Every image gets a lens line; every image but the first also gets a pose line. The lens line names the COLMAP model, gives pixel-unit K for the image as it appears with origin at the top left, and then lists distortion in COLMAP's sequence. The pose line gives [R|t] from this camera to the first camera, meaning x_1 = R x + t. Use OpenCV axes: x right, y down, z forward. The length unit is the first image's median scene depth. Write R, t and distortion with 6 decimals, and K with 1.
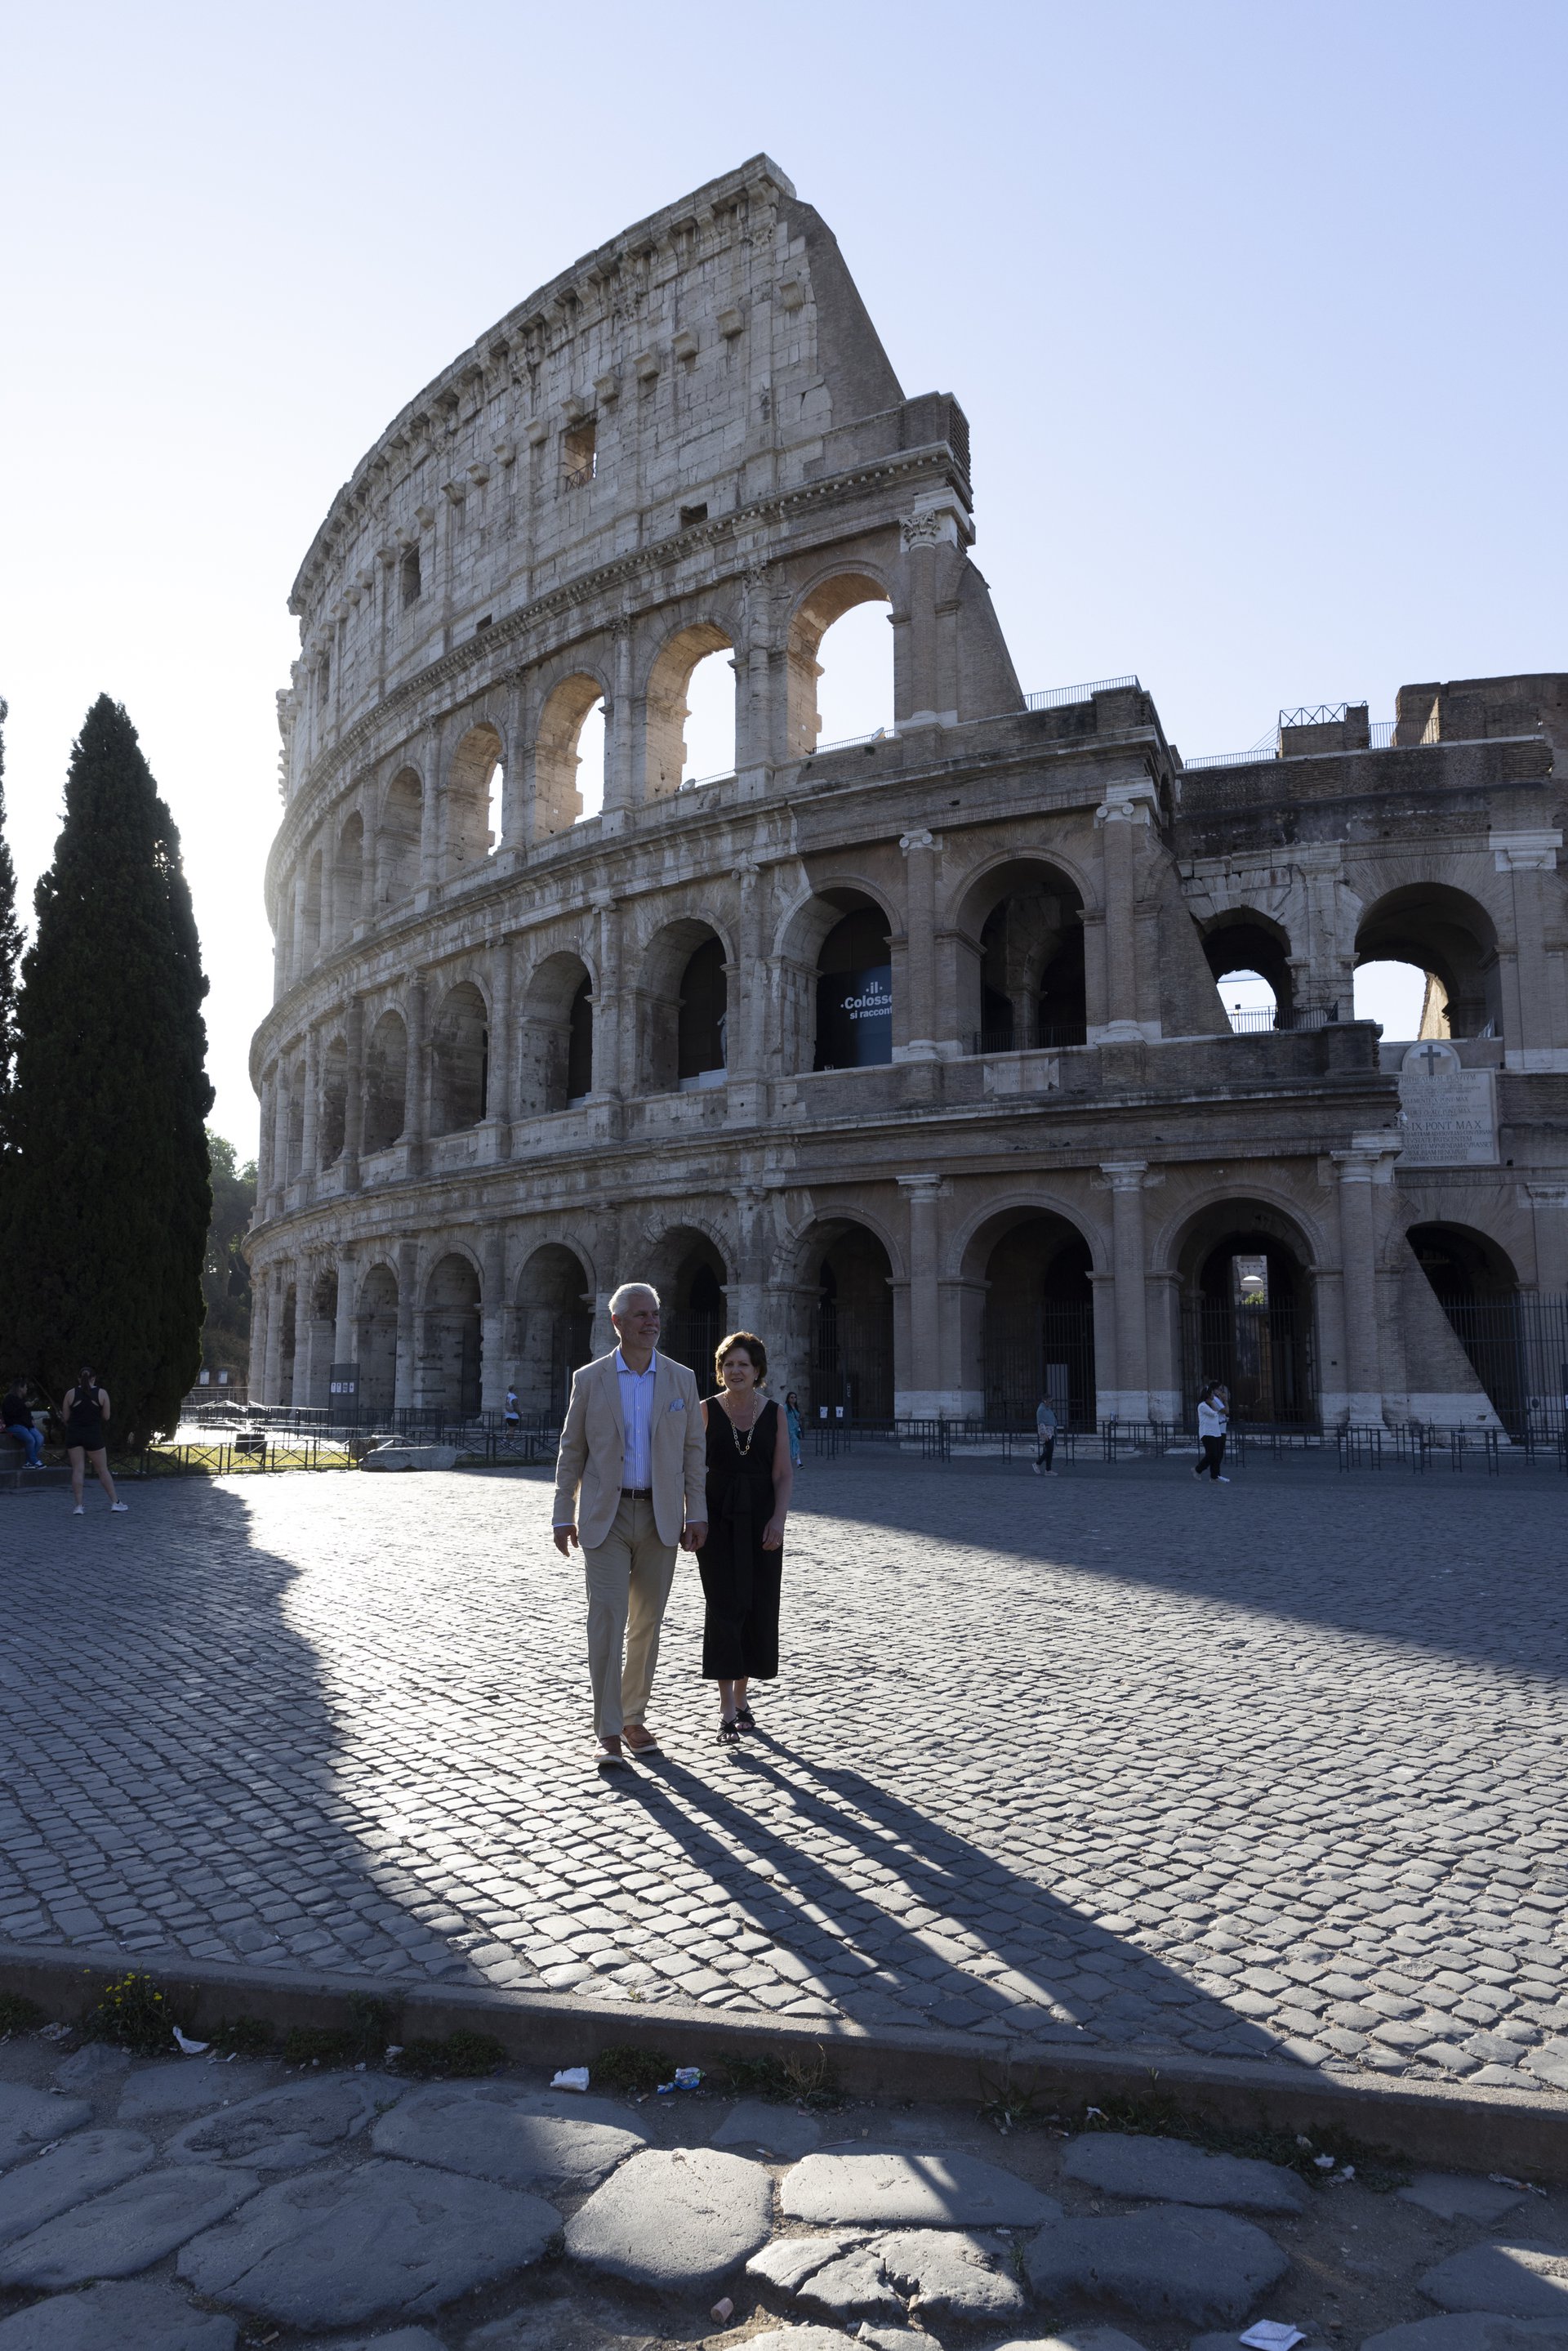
lens RADIAL K [[1608.2, 0, 793.7], [0, 1608.2, 1193.3], [0, 0, 1]] dist [0.015502, -0.000301]
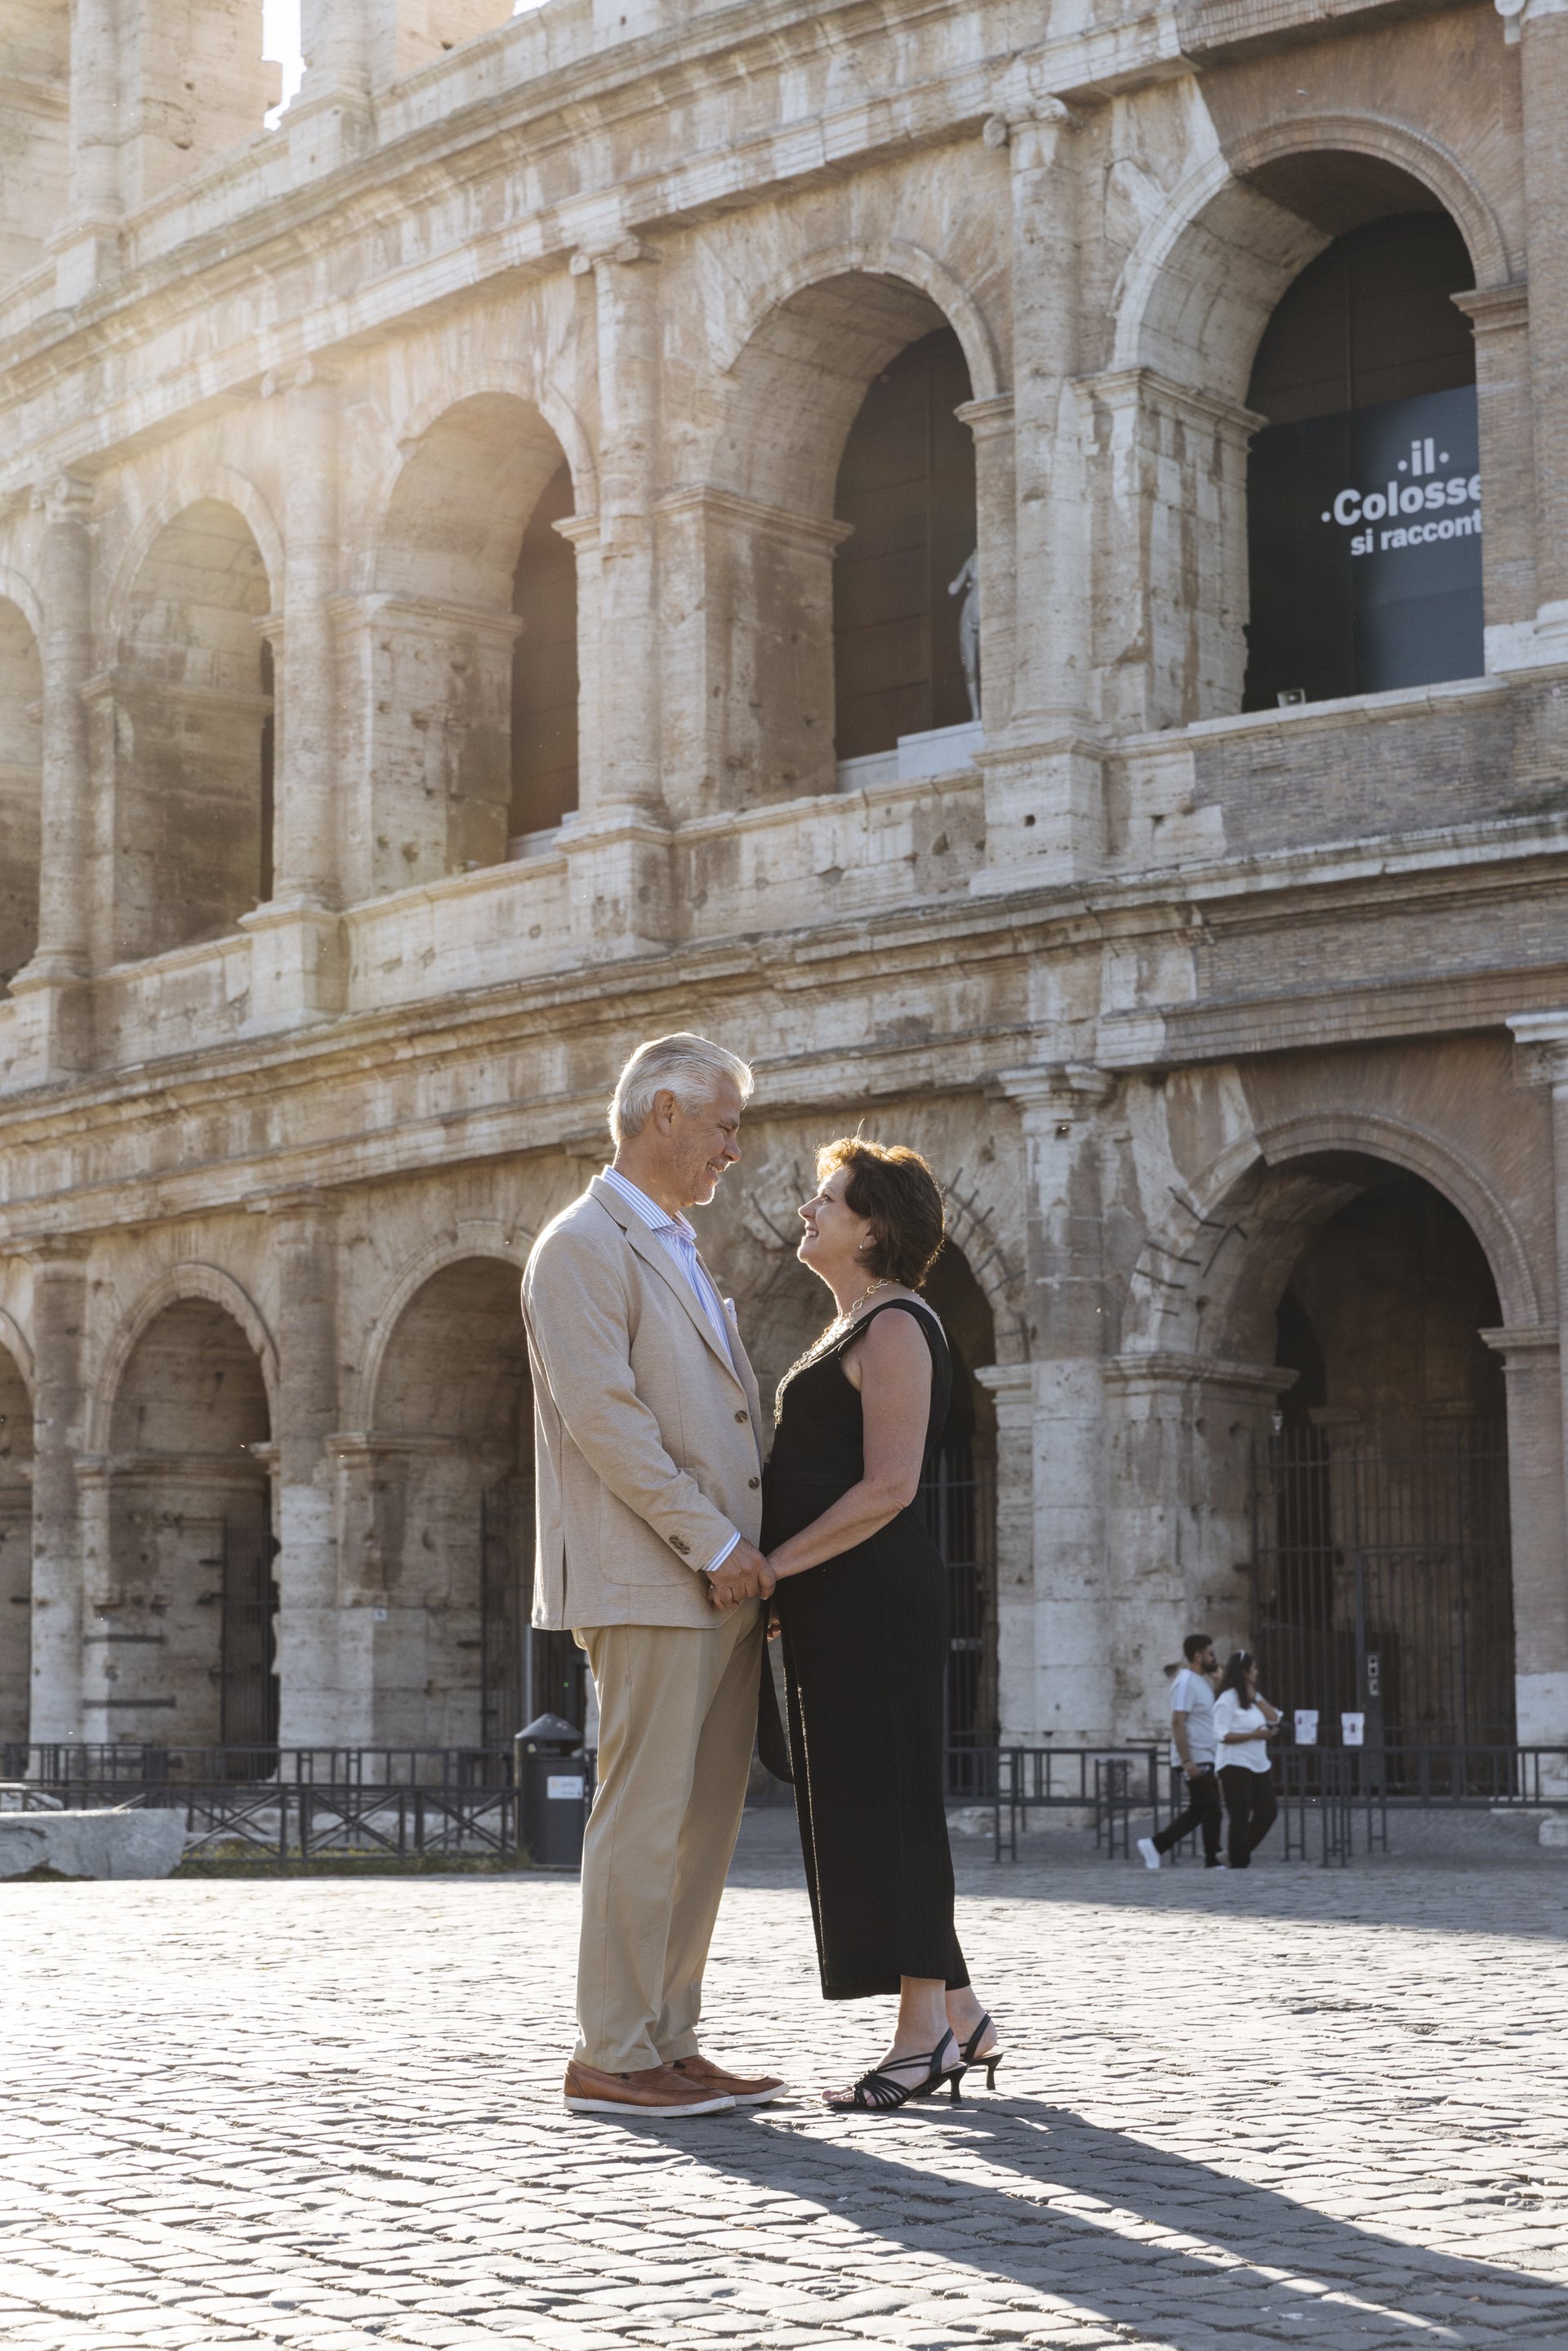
lens RADIAL K [[4595.8, 0, 731.3], [0, 4595.8, 1203.2], [0, 0, 1]] dist [0.002416, 0.133455]
pose [[0.995288, -0.021643, -0.094516, -0.005180], [0.022031, 0.999753, 0.003060, 0.018452], [0.094427, -0.005127, 0.995519, 0.046853]]
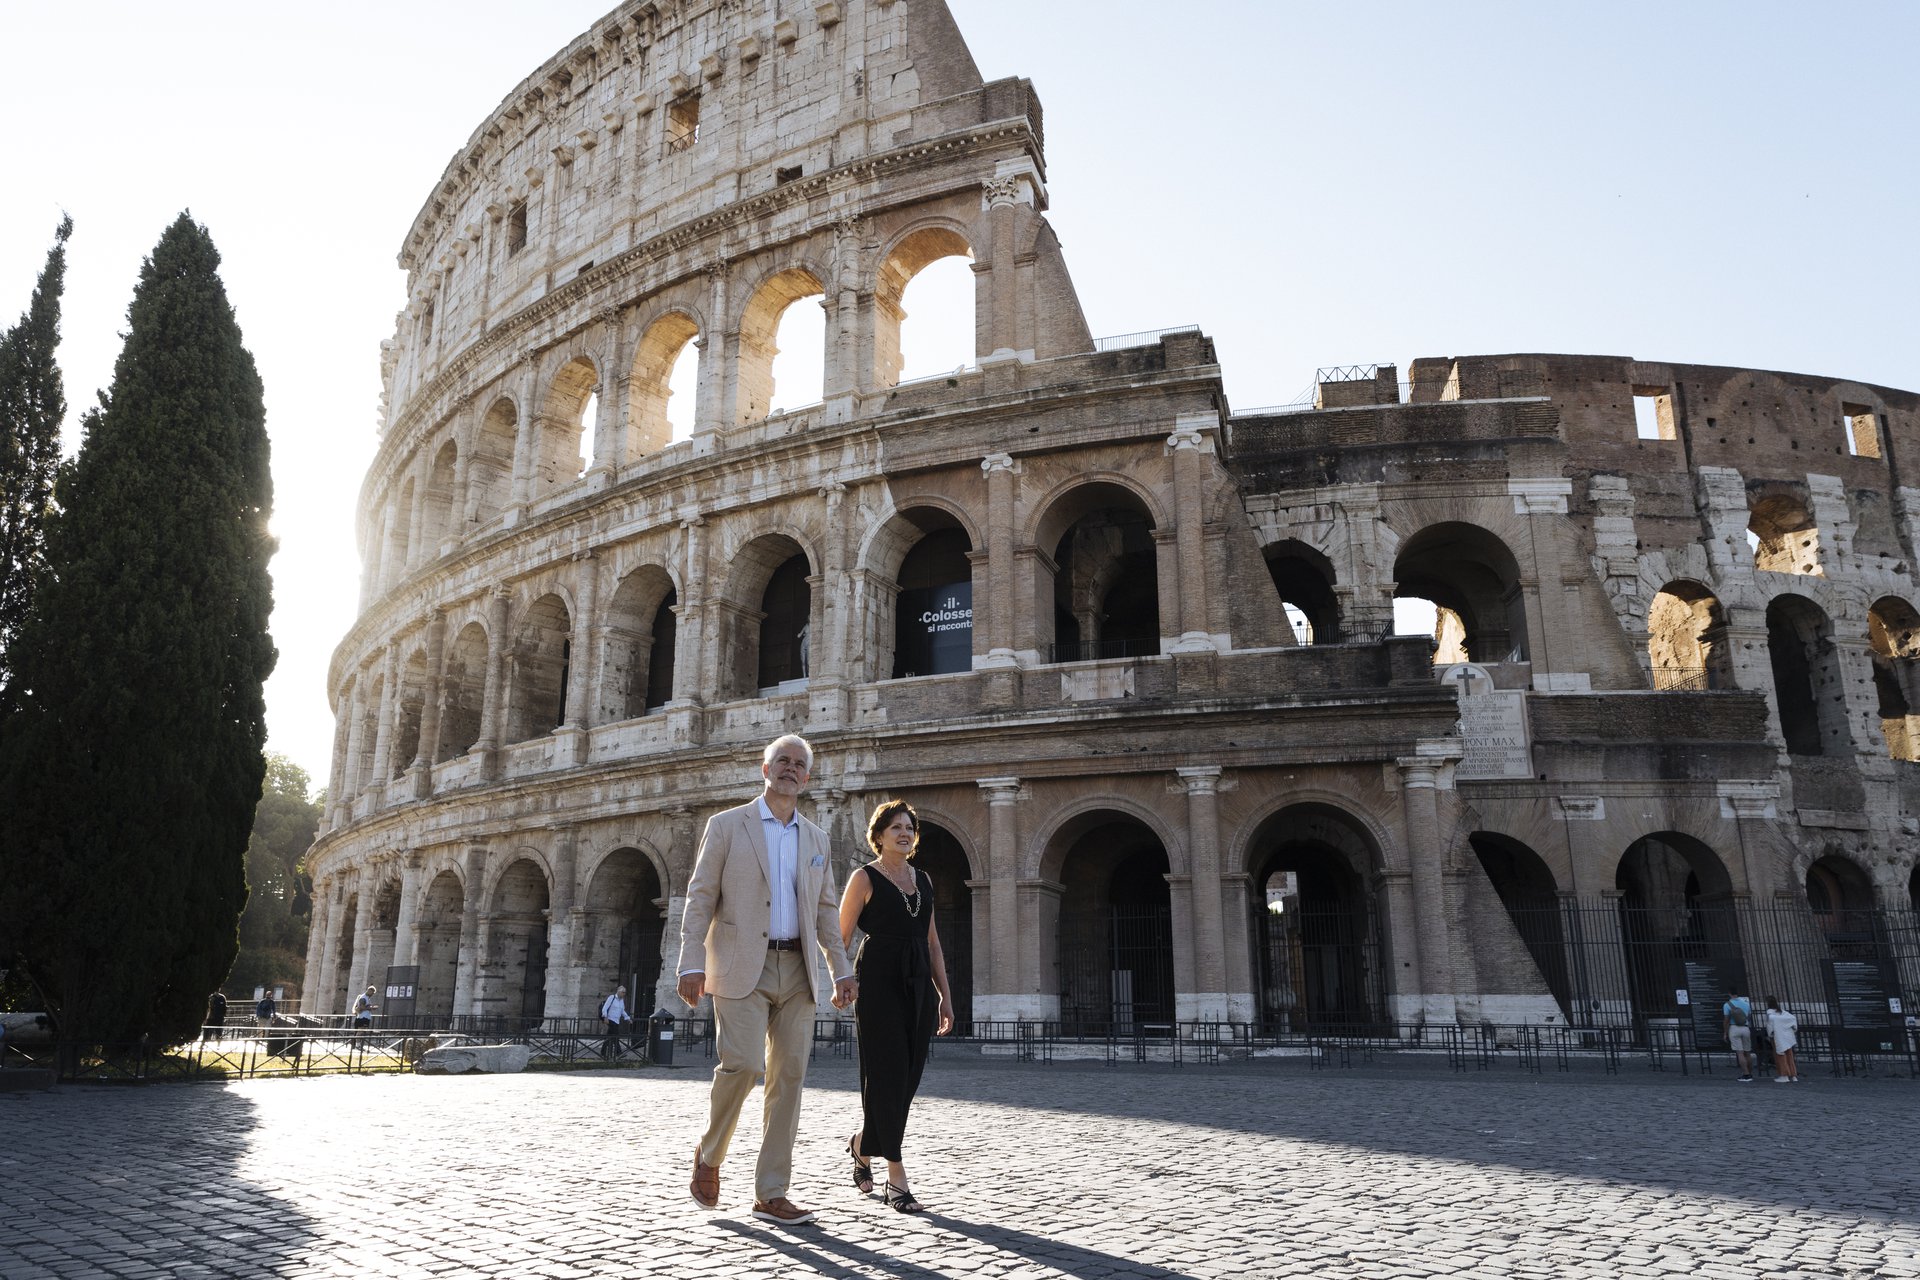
lens RADIAL K [[1387.4, 0, 974.2], [0, 1387.4, 641.0], [0, 0, 1]] dist [0.014309, -0.003552]
pose [[0.994073, 0.026520, 0.105430, -0.029268], [-0.011604, 0.990133, -0.139648, 0.022576], [-0.108093, 0.137597, 0.984572, 0.105504]]
